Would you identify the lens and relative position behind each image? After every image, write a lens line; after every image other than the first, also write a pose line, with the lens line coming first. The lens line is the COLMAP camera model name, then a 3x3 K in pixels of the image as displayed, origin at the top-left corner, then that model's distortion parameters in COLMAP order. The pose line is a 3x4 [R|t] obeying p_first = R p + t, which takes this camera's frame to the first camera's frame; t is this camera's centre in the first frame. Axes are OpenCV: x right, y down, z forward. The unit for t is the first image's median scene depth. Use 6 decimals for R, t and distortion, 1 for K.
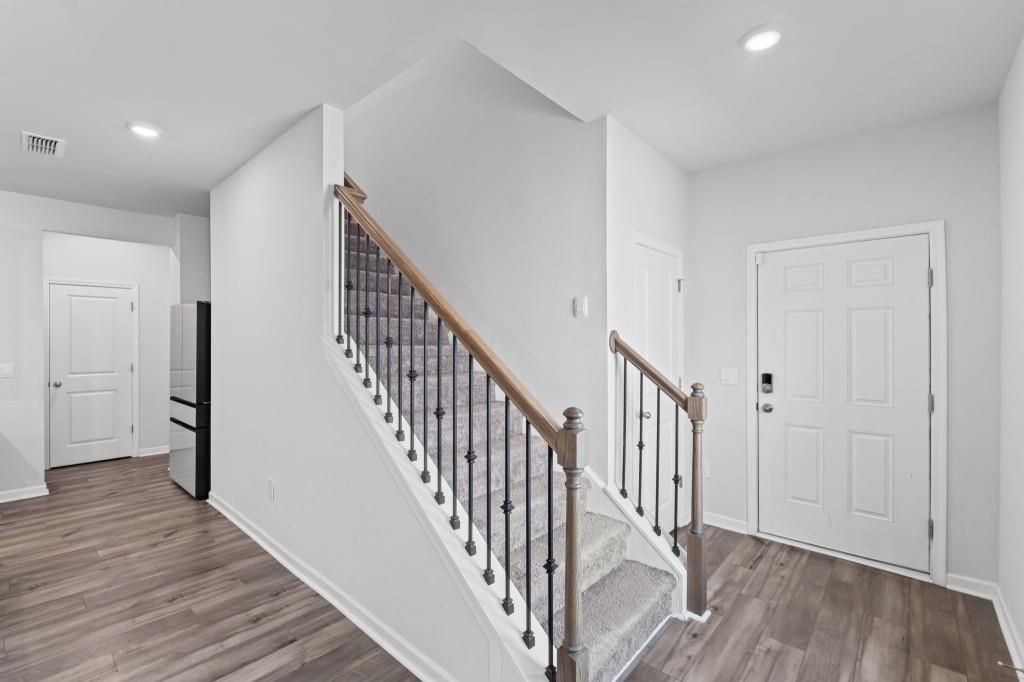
lens RADIAL K [[446.6, 0, 487.7], [0, 446.6, 339.6], [0, 0, 1]] dist [0.001561, 0.000126]
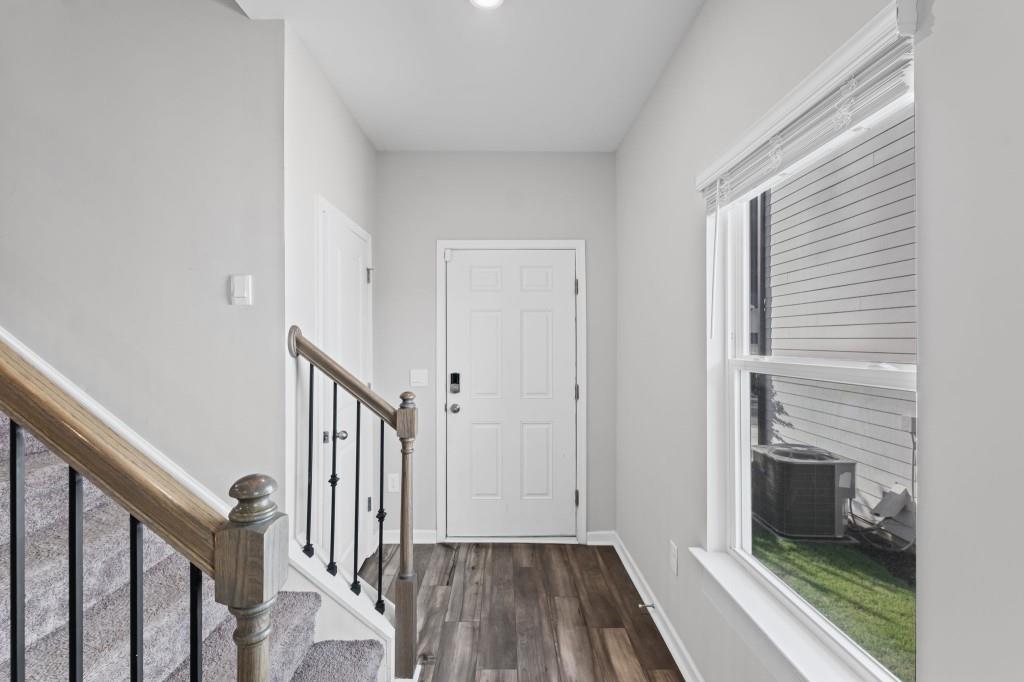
lens RADIAL K [[450.9, 0, 512.3], [0, 450.9, 336.9], [0, 0, 1]] dist [0.002361, -0.000146]
pose [[0.713310, 0.003454, 0.700840, 0.026911], [-0.000769, 0.999991, -0.004145, 0.000134], [-0.700848, 0.002418, 0.713307, 0.261370]]
